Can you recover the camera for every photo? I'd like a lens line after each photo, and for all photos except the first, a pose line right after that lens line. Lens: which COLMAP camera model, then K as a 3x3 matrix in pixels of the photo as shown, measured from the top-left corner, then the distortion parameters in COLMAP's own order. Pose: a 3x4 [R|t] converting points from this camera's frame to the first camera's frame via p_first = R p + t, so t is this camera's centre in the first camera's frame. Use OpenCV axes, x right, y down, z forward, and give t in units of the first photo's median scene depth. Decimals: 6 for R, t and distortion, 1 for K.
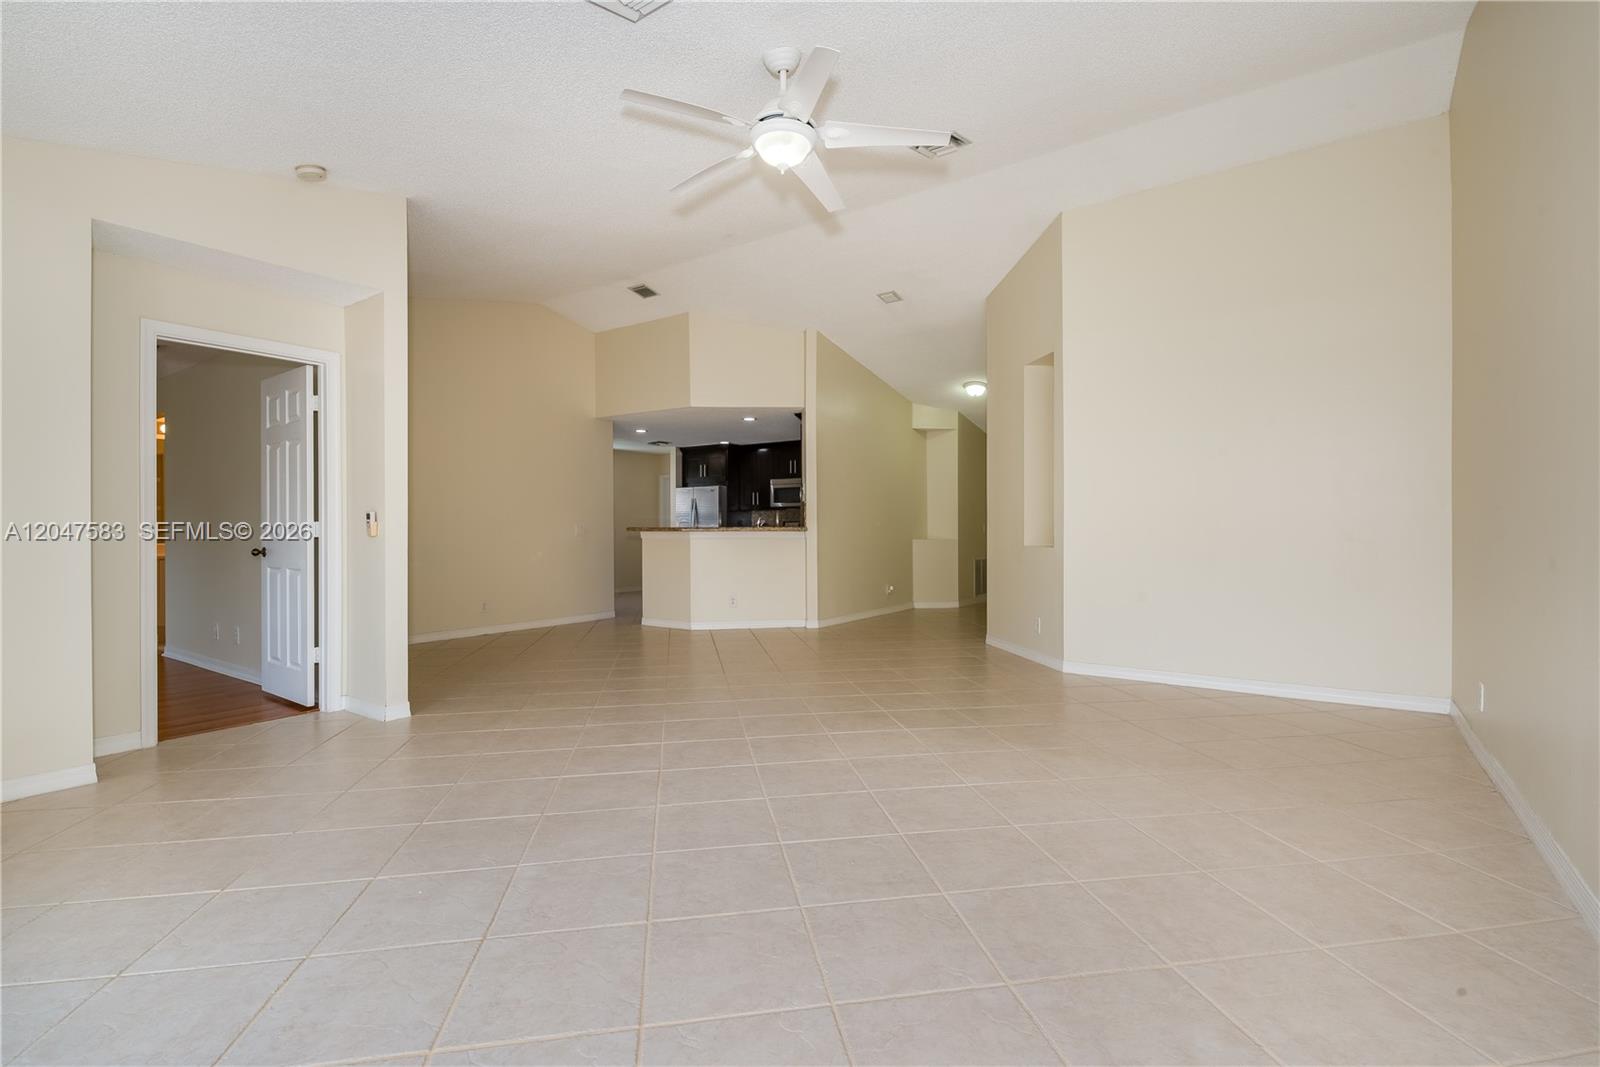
lens RADIAL K [[734.8, 0, 790.2], [0, 734.8, 529.0], [0, 0, 1]] dist [0.001813, -0.000590]
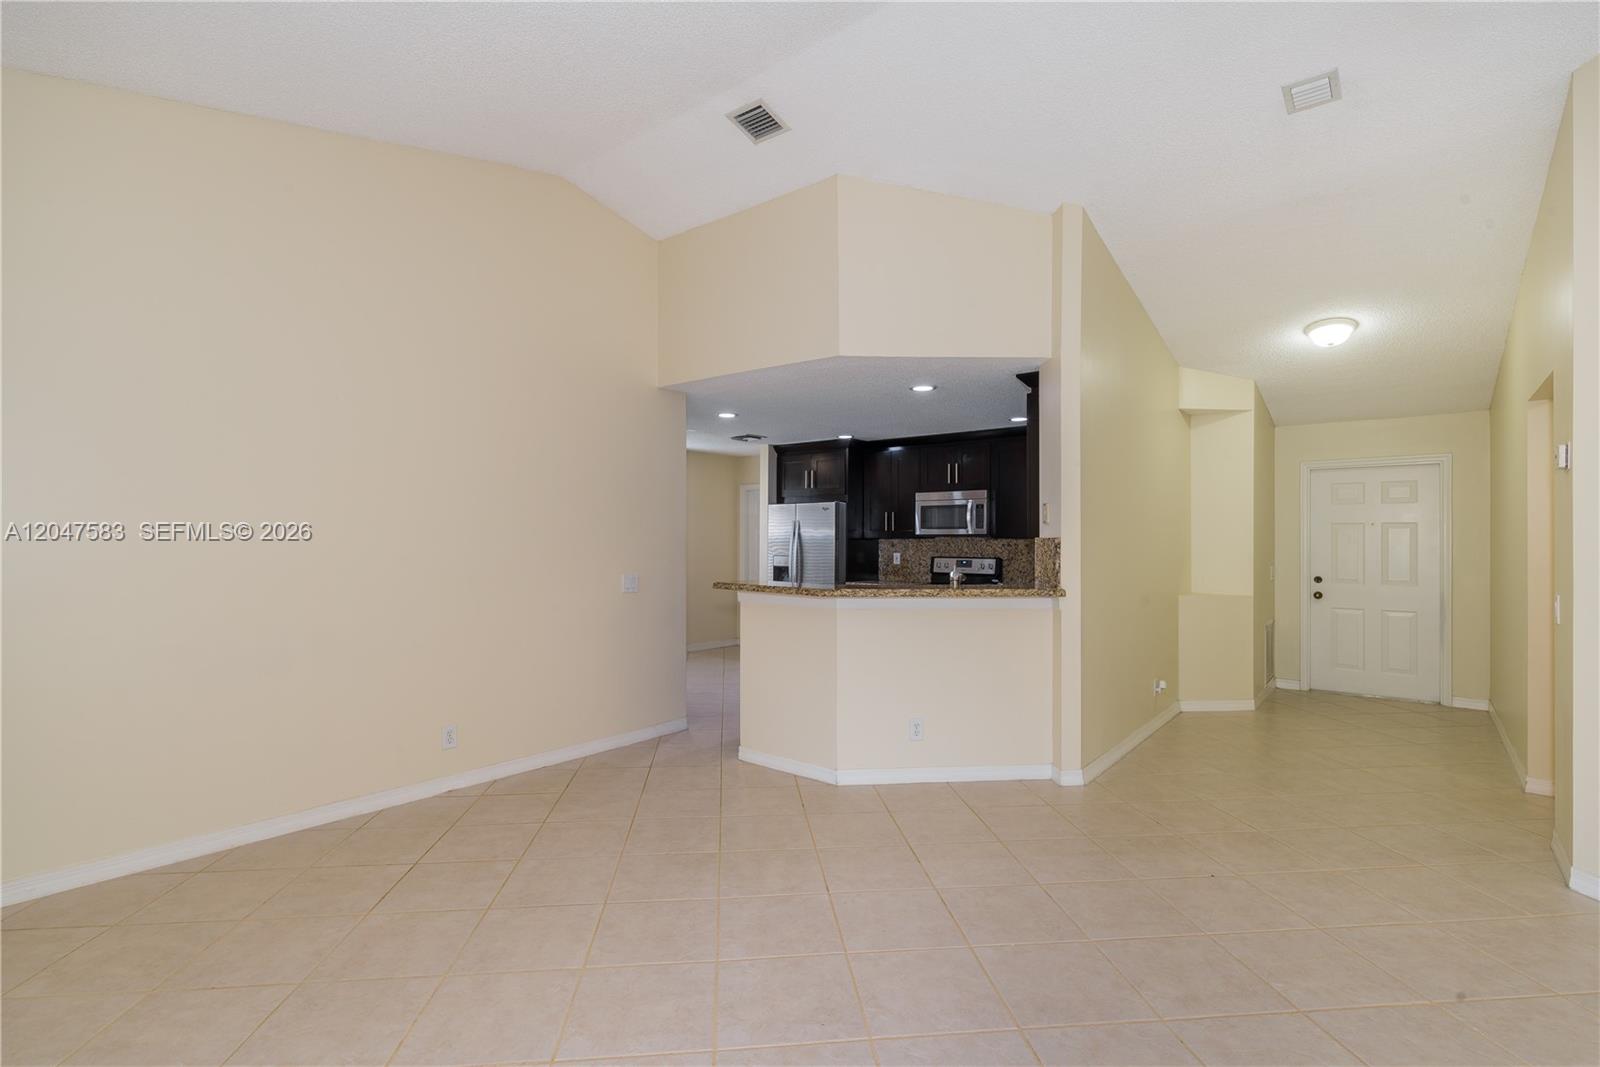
lens RADIAL K [[735.4, 0, 798.4], [0, 735.4, 537.1], [0, 0, 1]] dist [0.000428, 0.000511]
pose [[0.998340, 0.006544, -0.057215, -0.105895], [-0.006586, 0.999978, -0.000550, -0.030075], [0.057211, 0.000926, 0.998362, 0.377732]]
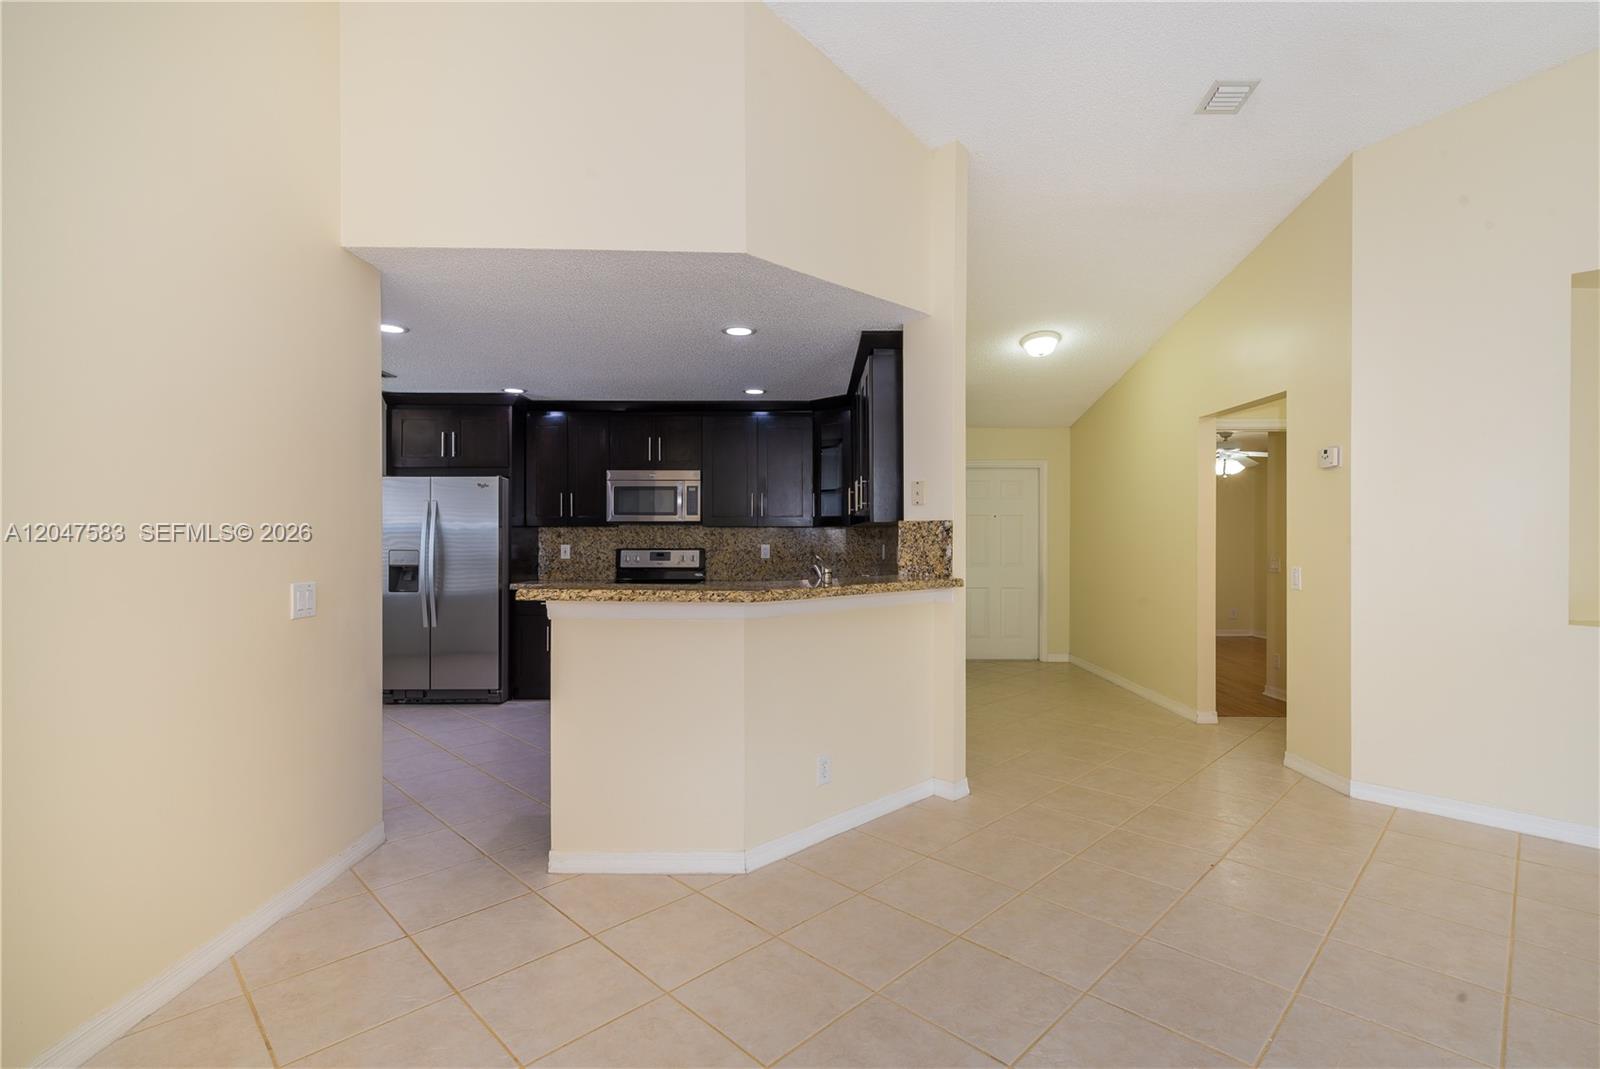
lens RADIAL K [[735.4, 0, 796.2], [0, 735.4, 541.7], [0, 0, 1]] dist [0.000428, 0.000511]
pose [[0.810422, 0.000870, 0.585846, -0.258312], [-0.006410, 0.999952, 0.007382, -0.022726], [-0.585811, -0.009738, 0.810389, 0.547586]]
